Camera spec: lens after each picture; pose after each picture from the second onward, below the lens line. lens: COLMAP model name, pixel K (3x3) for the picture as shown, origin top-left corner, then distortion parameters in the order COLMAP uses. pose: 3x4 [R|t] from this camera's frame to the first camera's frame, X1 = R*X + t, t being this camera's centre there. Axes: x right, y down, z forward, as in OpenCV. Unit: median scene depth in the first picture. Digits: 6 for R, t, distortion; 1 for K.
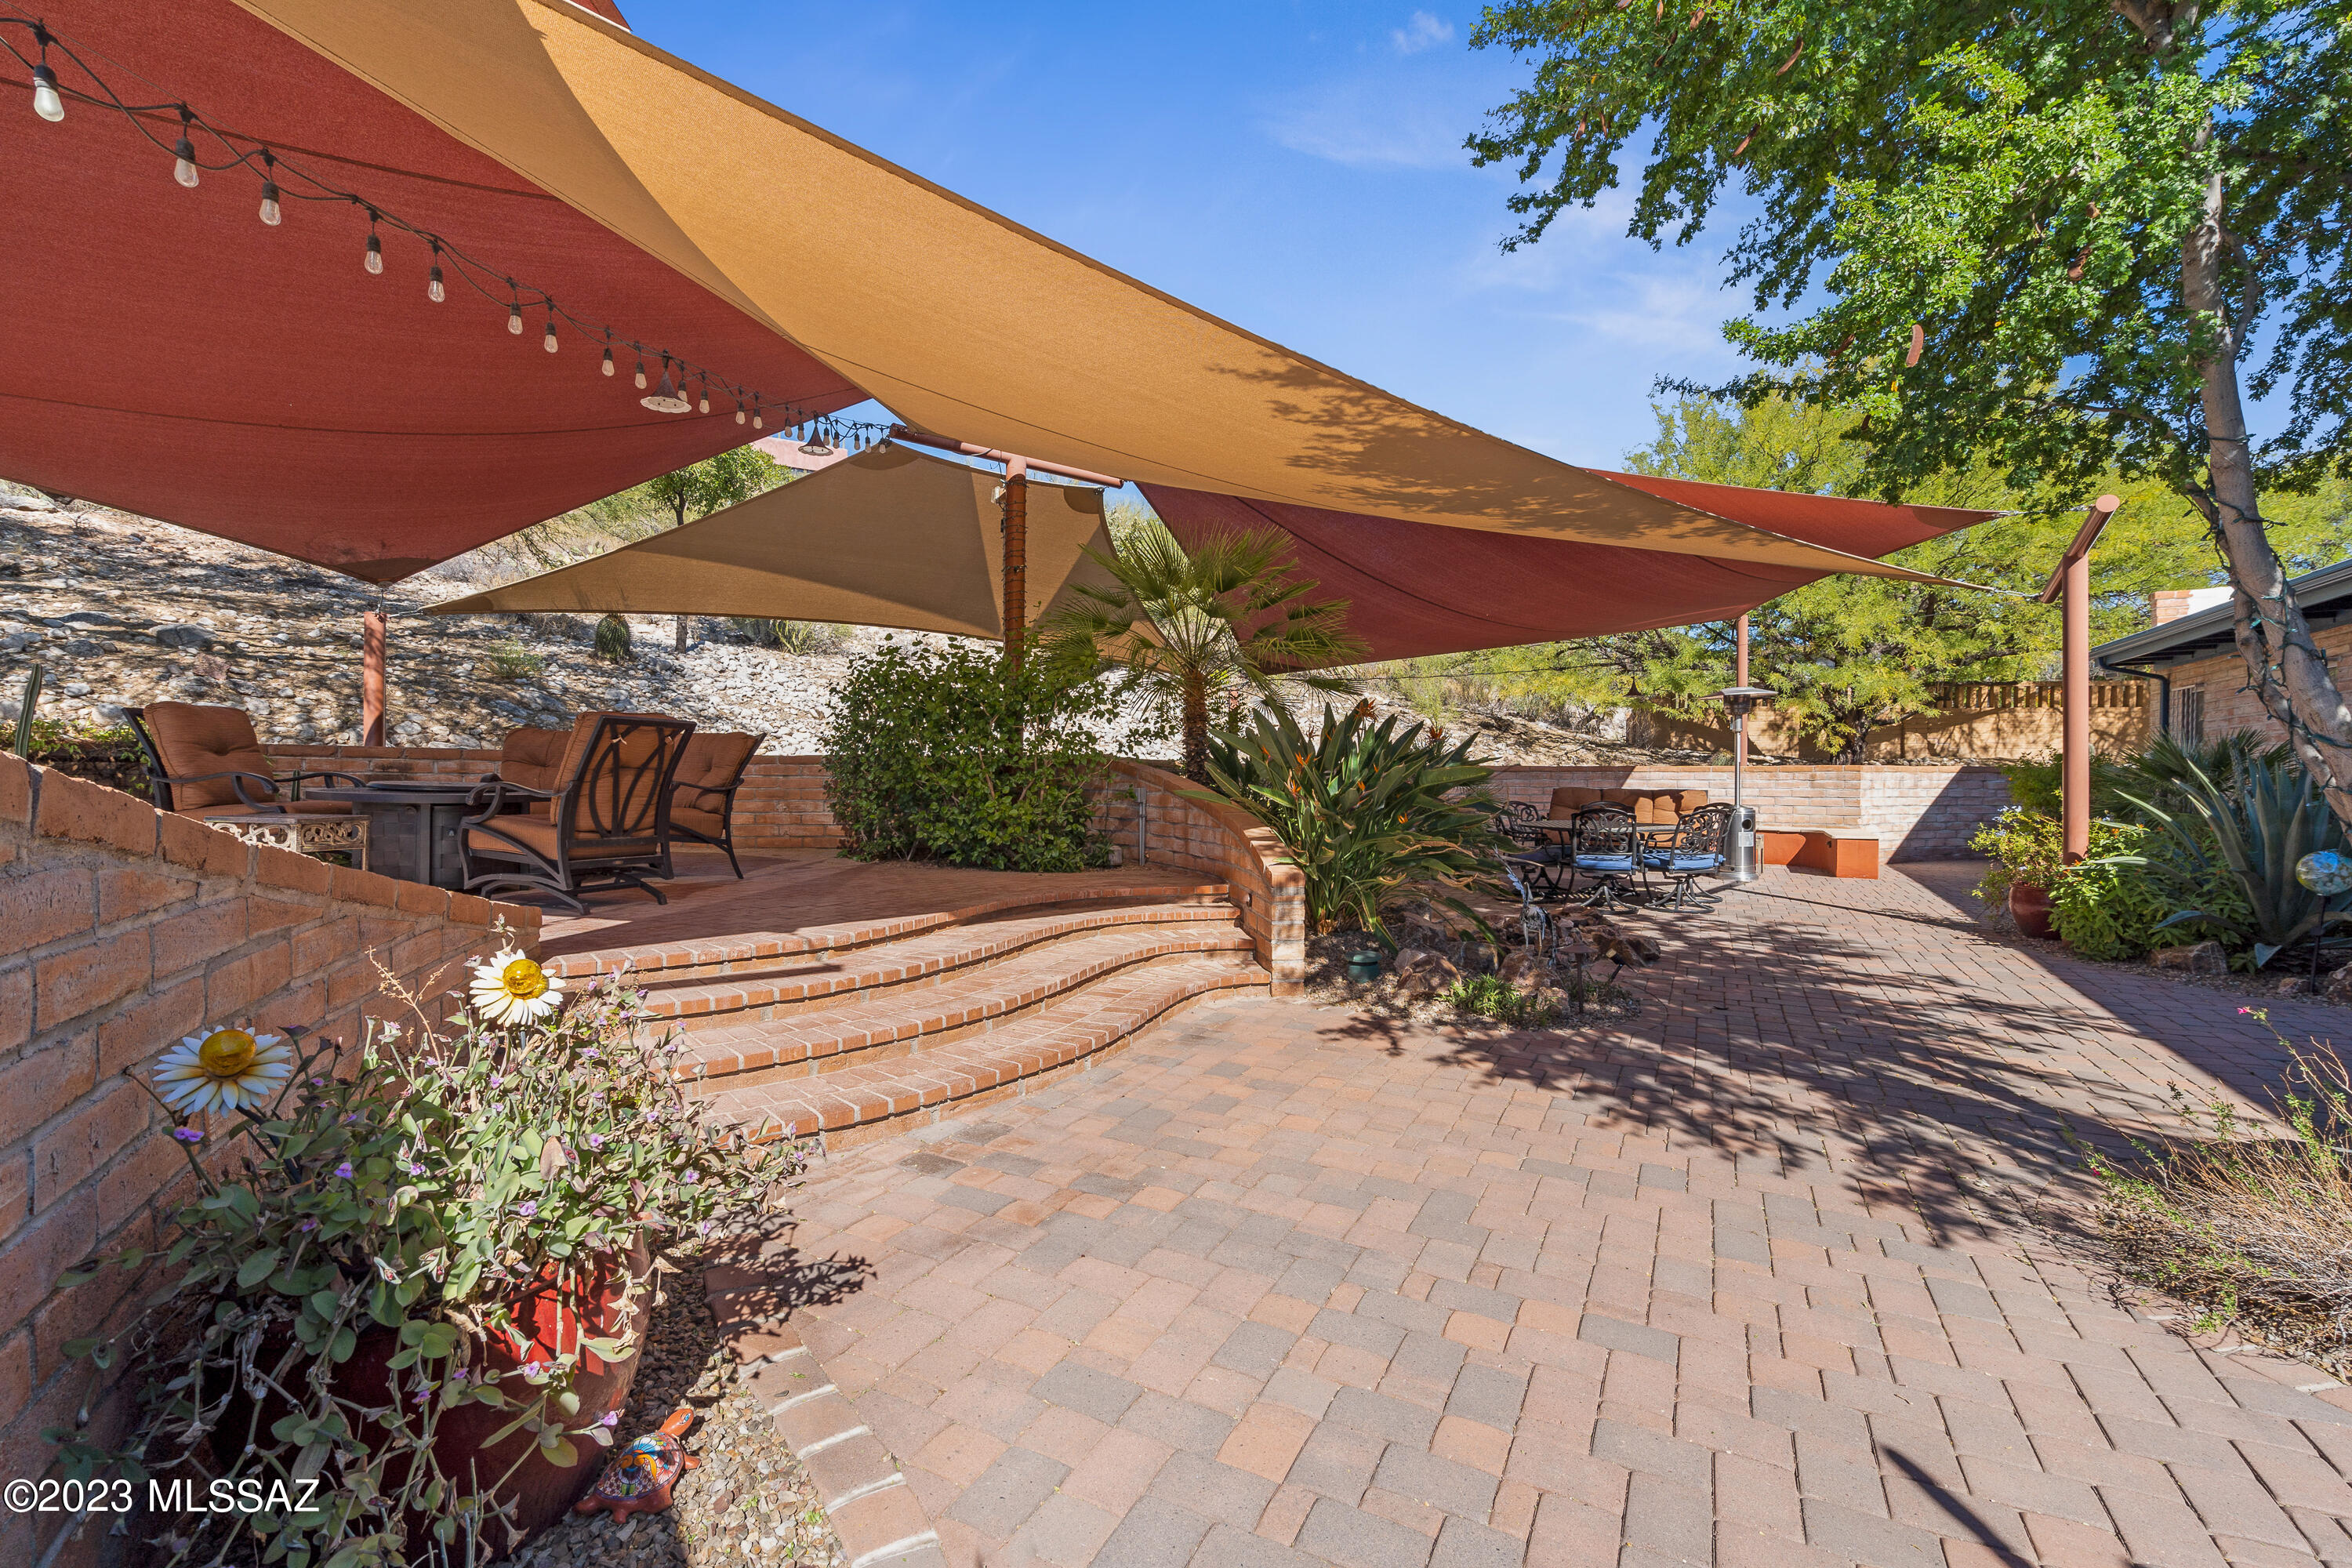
lens RADIAL K [[1067.0, 0, 1175.2], [0, 1067.0, 796.5], [0, 0, 1]] dist [-0.007809, 0.002479]
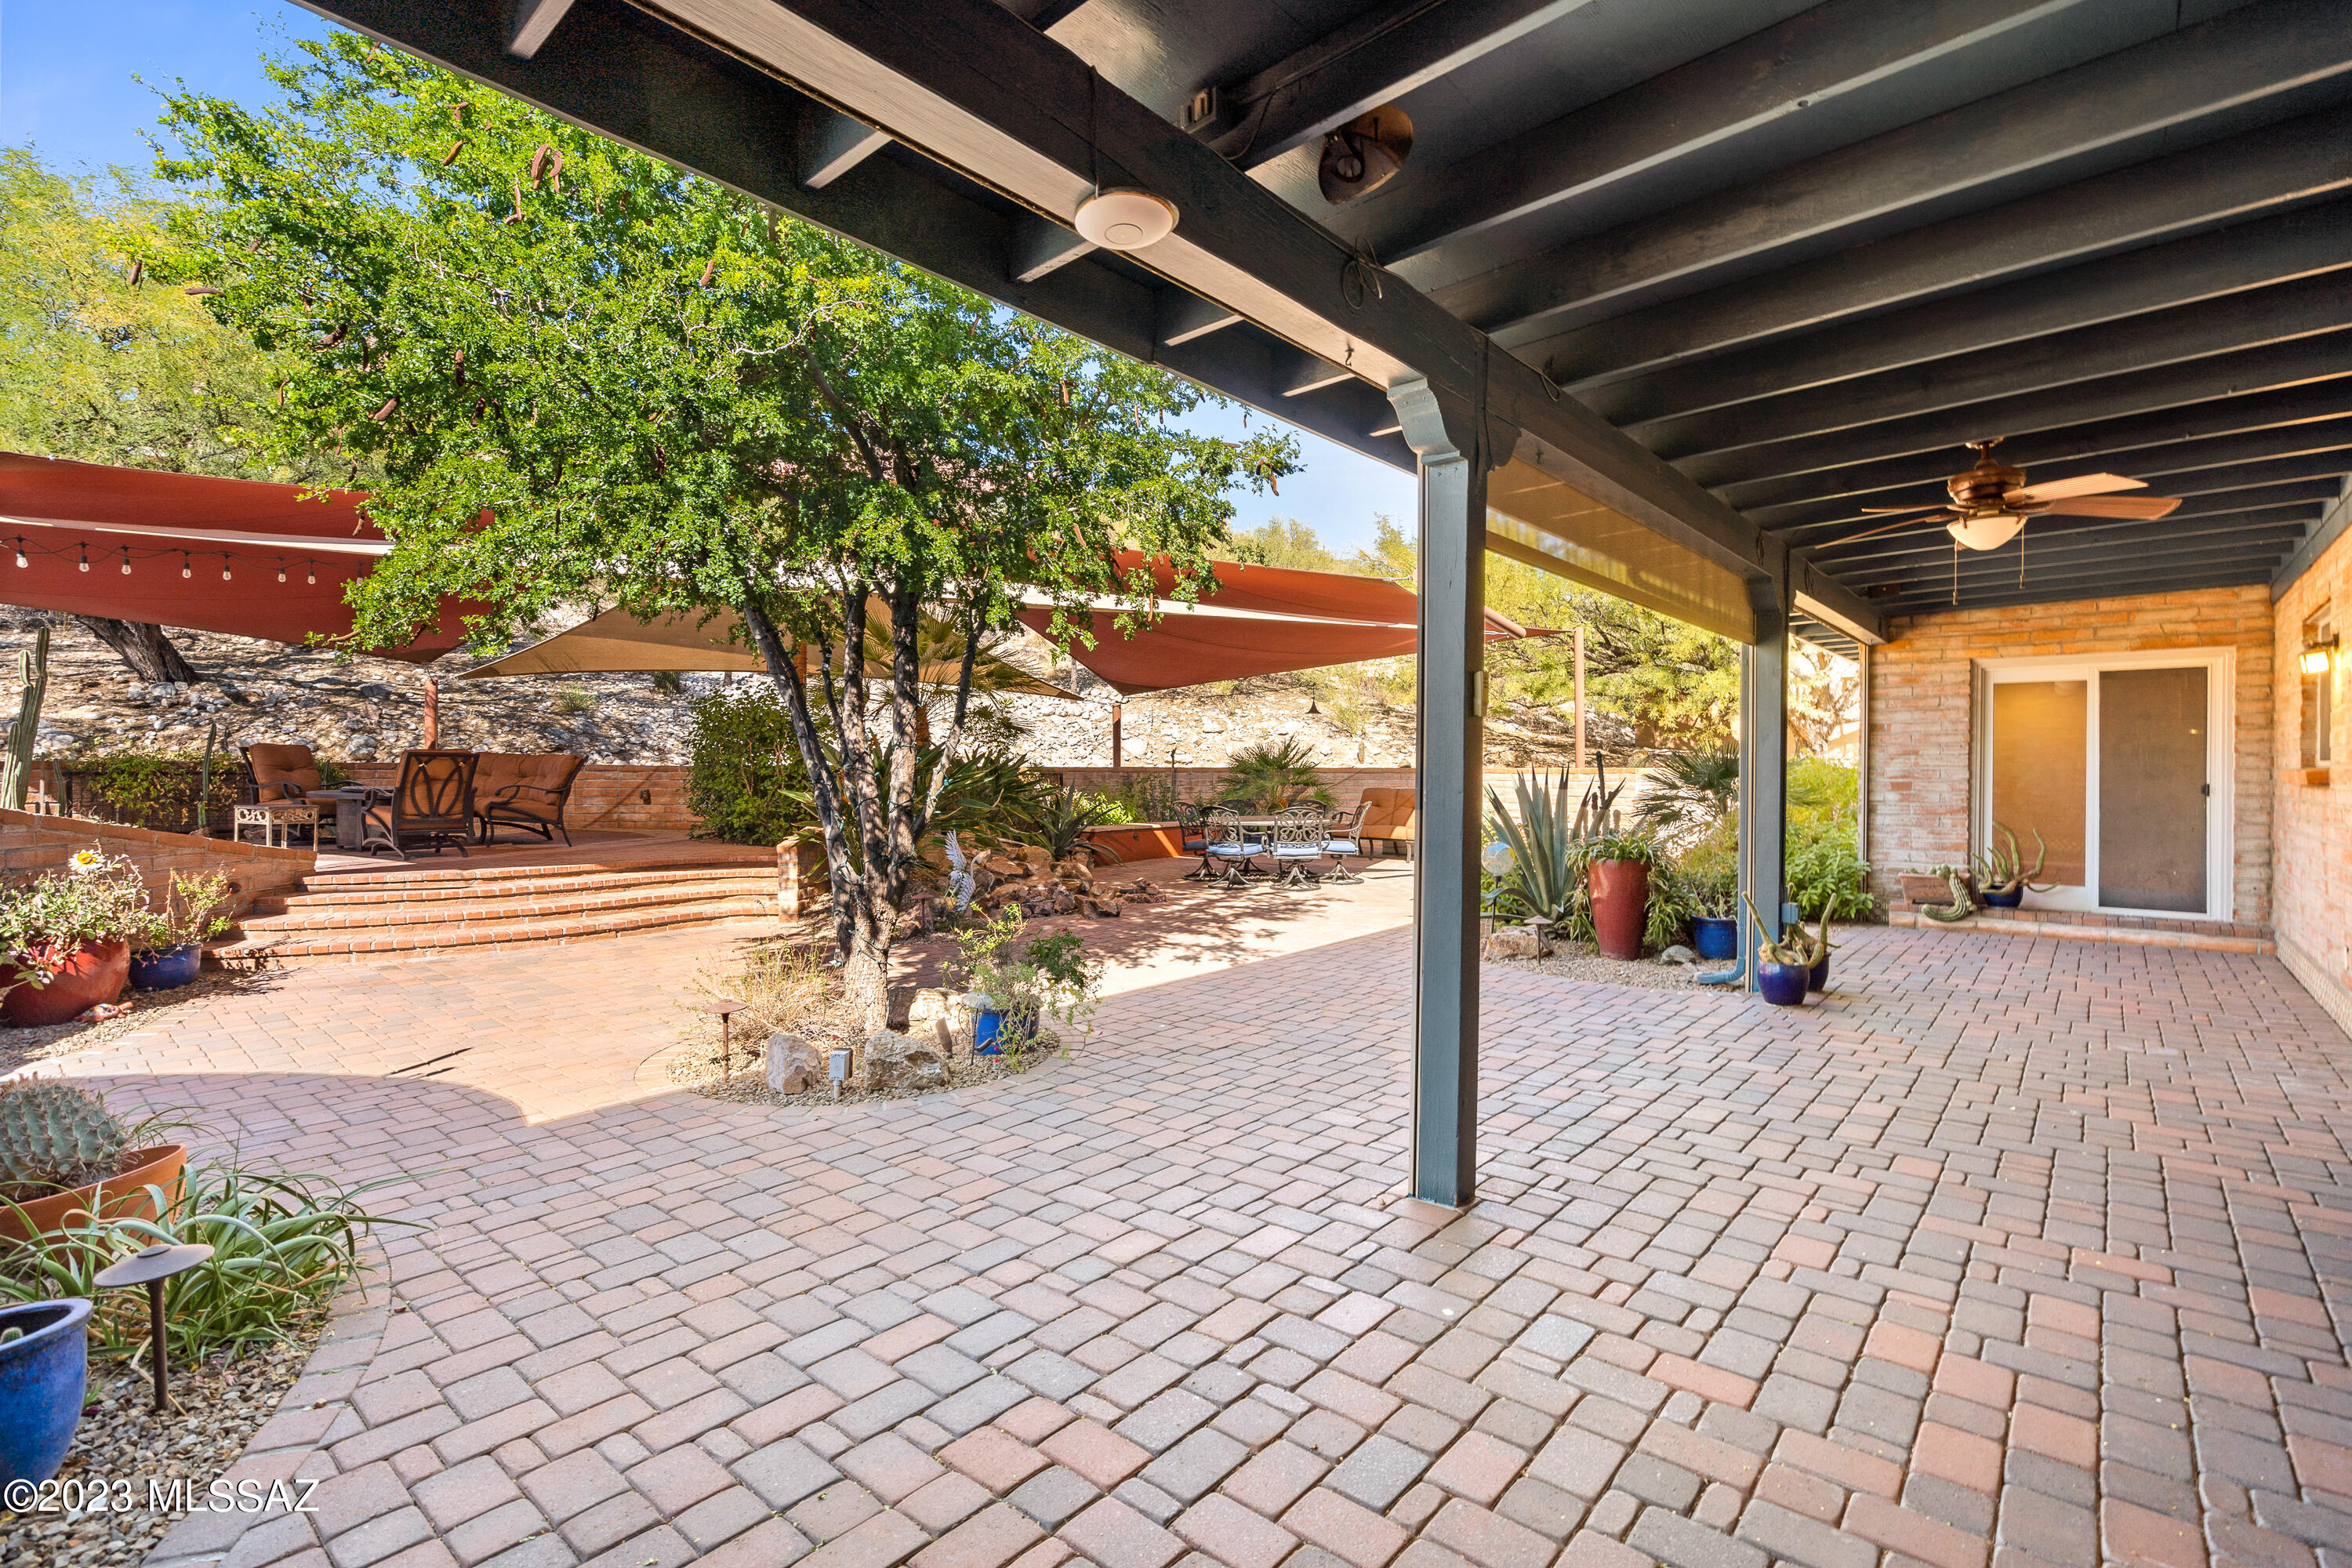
lens RADIAL K [[1067.0, 0, 1170.6], [0, 1067.0, 778.4], [0, 0, 1]] dist [-0.007809, 0.002479]
pose [[0.967626, 0.000695, -0.252387, 1.113555], [-0.003329, 0.999944, -0.010009, -0.015307], [0.252366, 0.010525, 0.967575, -0.416514]]
